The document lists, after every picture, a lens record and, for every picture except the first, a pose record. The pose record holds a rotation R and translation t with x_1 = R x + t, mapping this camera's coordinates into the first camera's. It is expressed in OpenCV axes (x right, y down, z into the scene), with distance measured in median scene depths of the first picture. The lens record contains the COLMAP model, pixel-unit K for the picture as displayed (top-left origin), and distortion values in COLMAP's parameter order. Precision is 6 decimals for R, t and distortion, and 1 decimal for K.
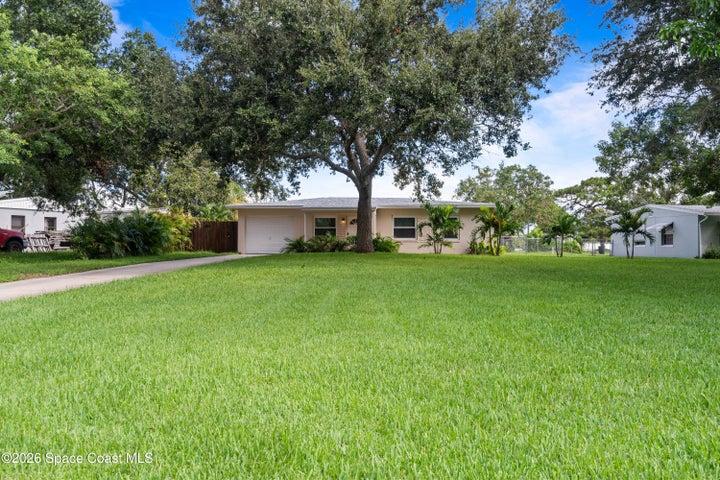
lens RADIAL K [[679.5, 0, 361.9], [0, 679.5, 239.4], [0, 0, 1]] dist [0.001198, 0.000000]
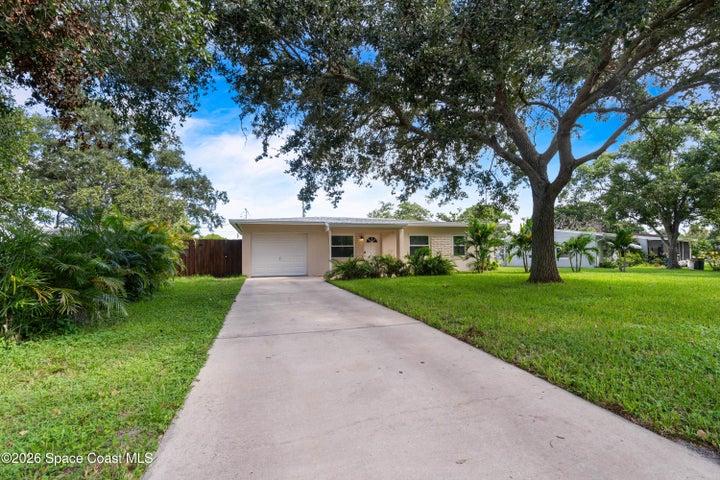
lens RADIAL K [[355.0, 0, 360.2], [0, 355.0, 244.2], [0, 0, 1]] dist [0.003246, 0.001079]
pose [[0.925921, -0.002968, 0.377706, -0.227628], [0.012670, 0.999650, -0.023204, -0.008802], [-0.377505, 0.026270, 0.925635, 0.561948]]
